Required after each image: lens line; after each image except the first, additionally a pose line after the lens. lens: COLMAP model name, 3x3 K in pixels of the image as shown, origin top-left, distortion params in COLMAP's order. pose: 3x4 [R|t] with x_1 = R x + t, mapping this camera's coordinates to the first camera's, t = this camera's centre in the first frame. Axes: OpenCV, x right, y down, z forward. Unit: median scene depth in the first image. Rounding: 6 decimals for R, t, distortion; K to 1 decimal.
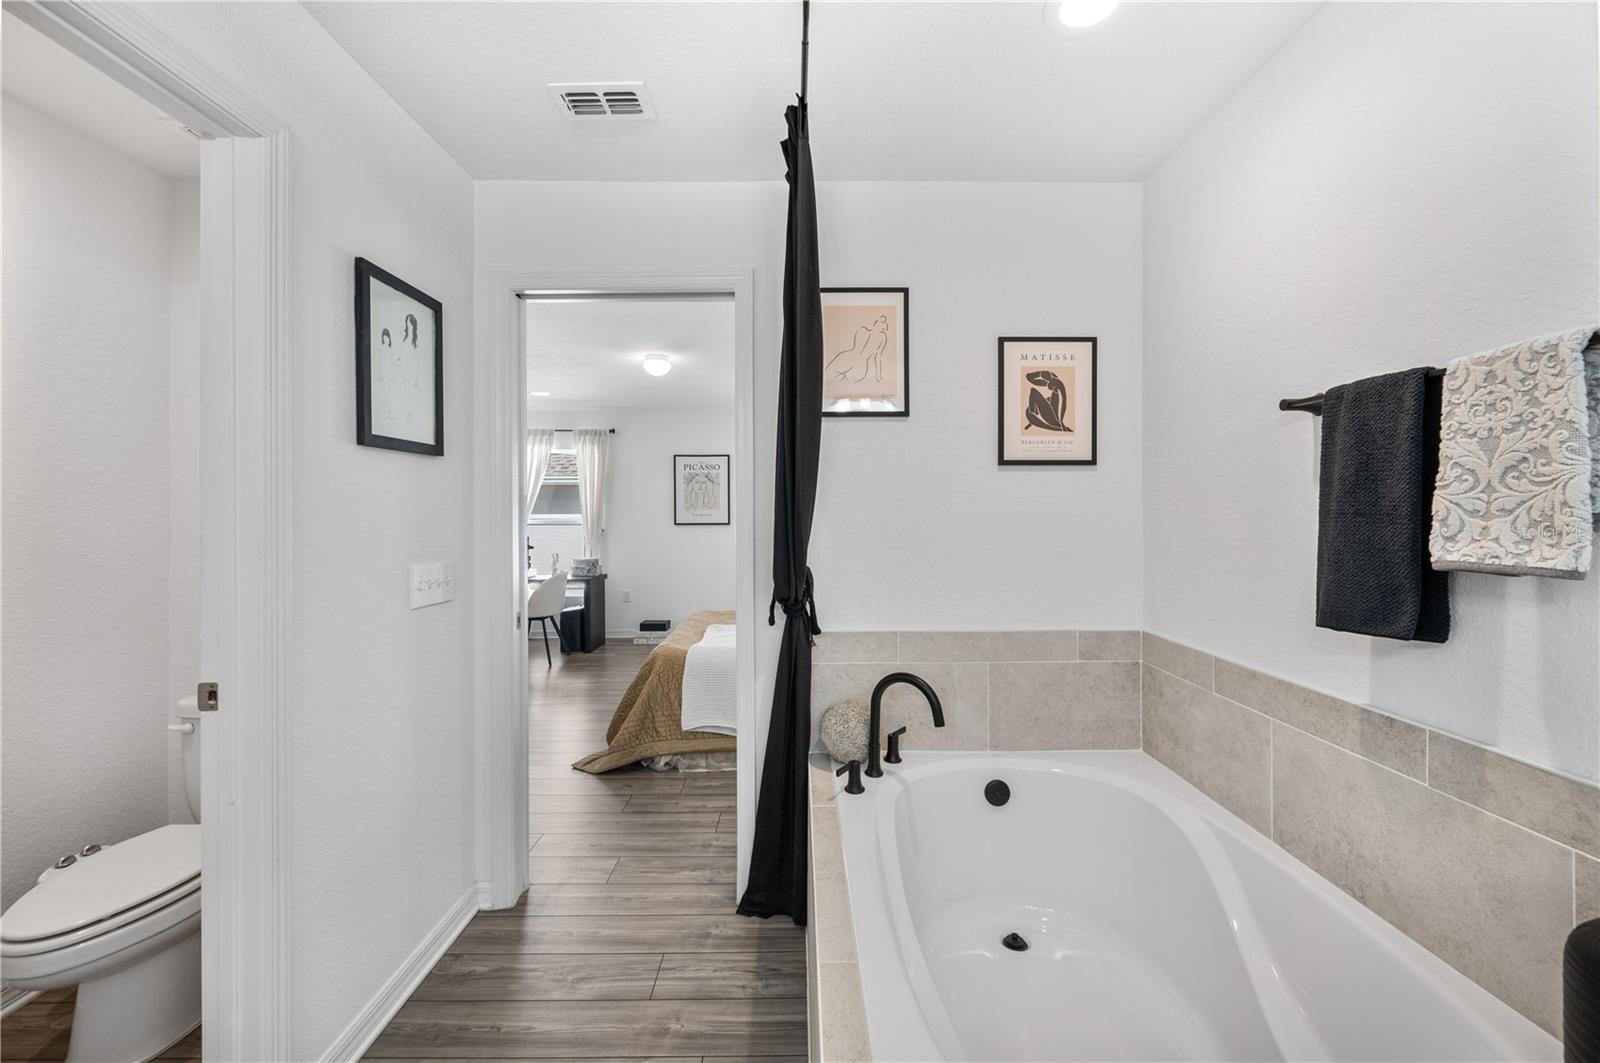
lens RADIAL K [[637.6, 0, 784.1], [0, 637.6, 518.7], [0, 0, 1]] dist [-0.002402, 0.000599]
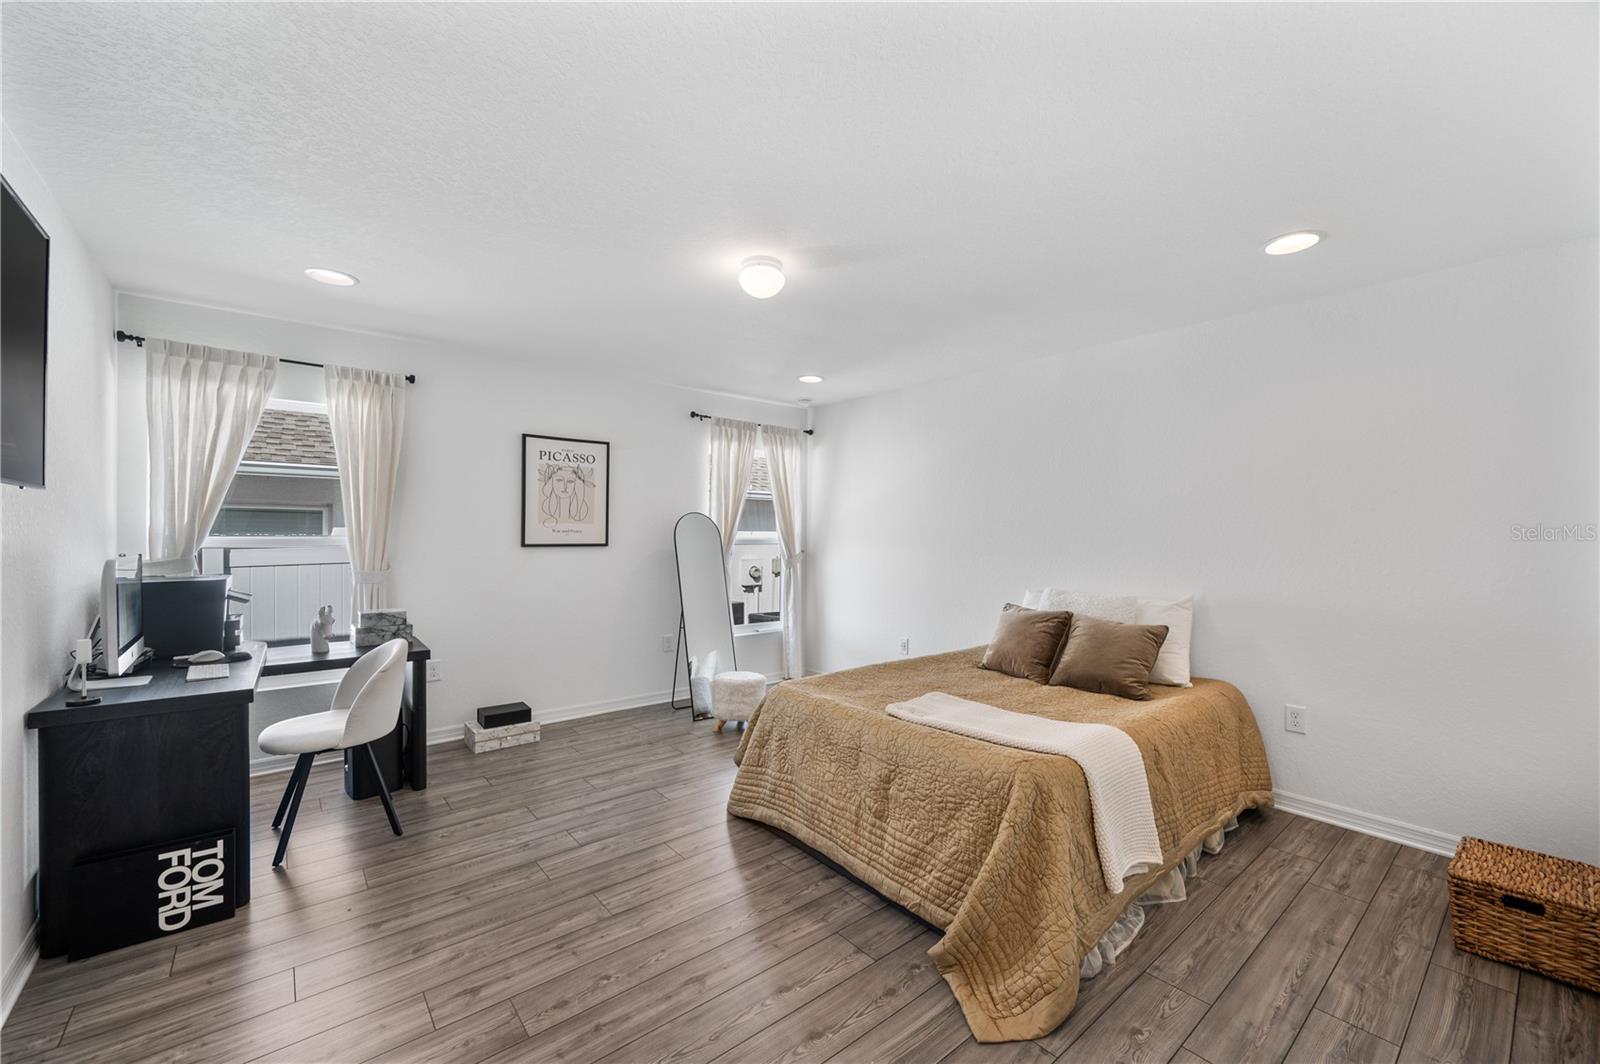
lens RADIAL K [[637.6, 0, 799.9], [0, 637.6, 538.5], [0, 0, 1]] dist [-0.002402, 0.000599]
pose [[0.784229, 0.004466, 0.620455, -0.922414], [-0.009698, 0.999940, 0.005059, -0.010721], [-0.620396, -0.009985, 0.784226, 0.922261]]
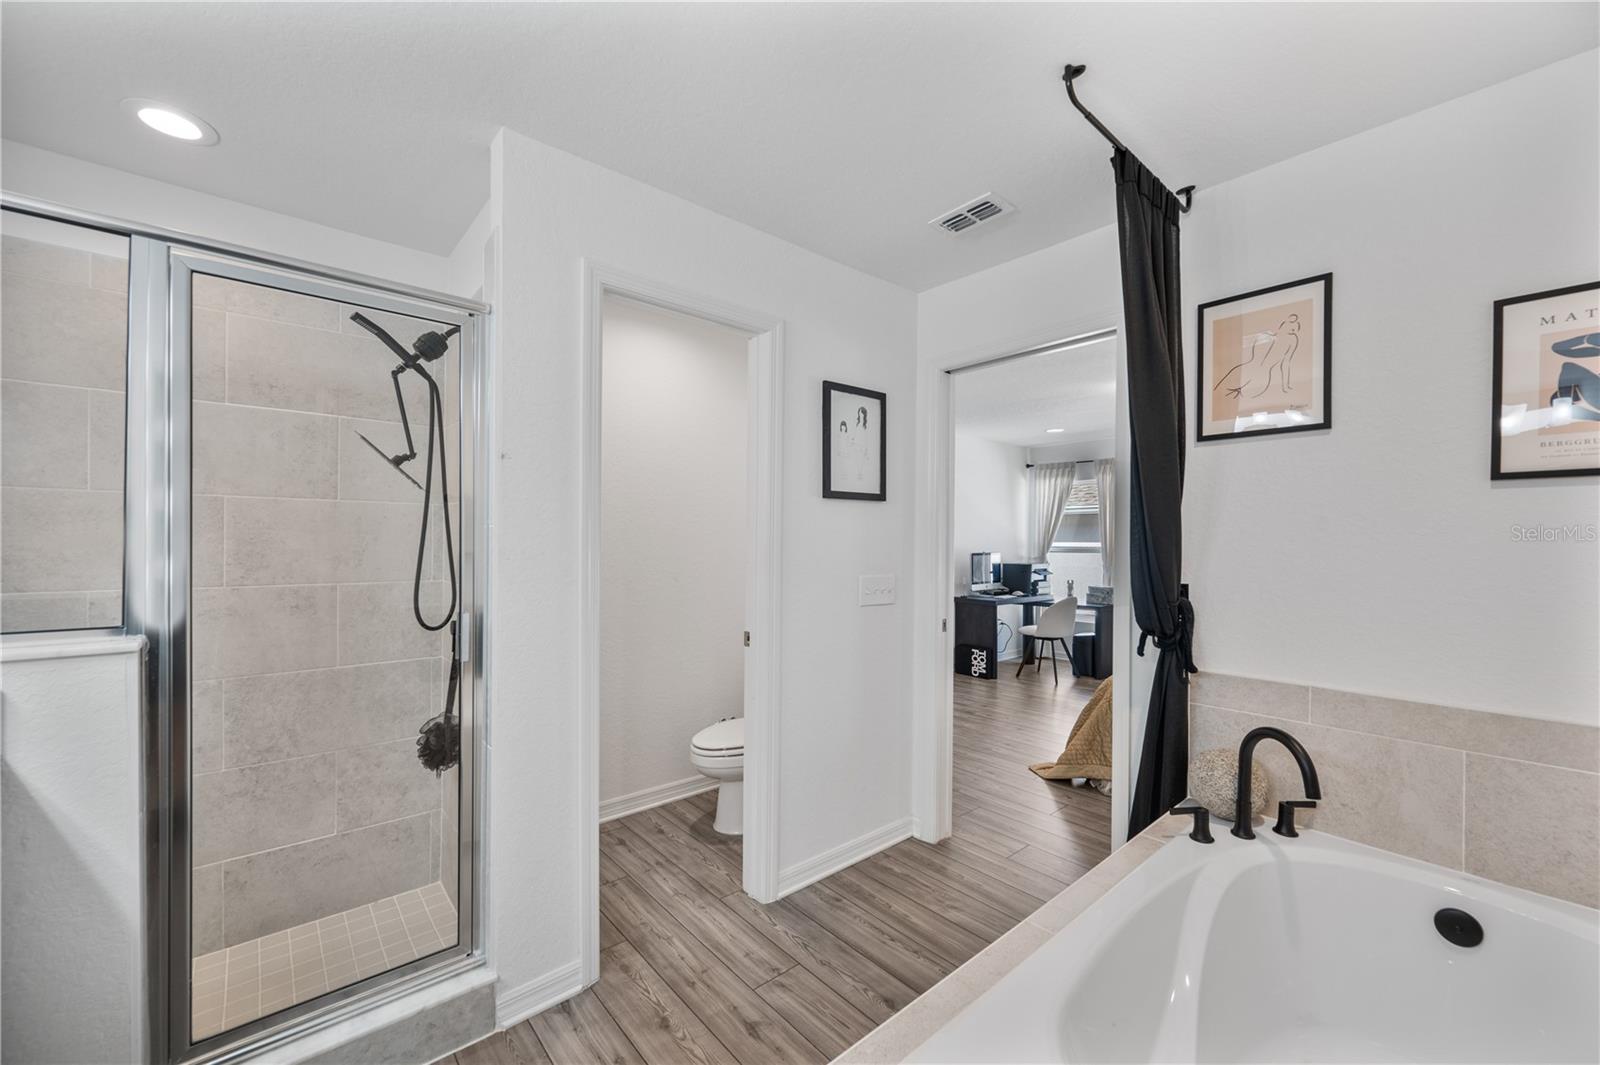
lens RADIAL K [[637.6, 0, 797.4], [0, 637.6, 546.7], [0, 0, 1]] dist [-0.002402, 0.000599]
pose [[0.643663, 0.014204, -0.765178, 0.390738], [-0.014038, 0.999879, 0.006752, -0.003280], [0.765181, 0.006396, 0.643784, -0.058124]]
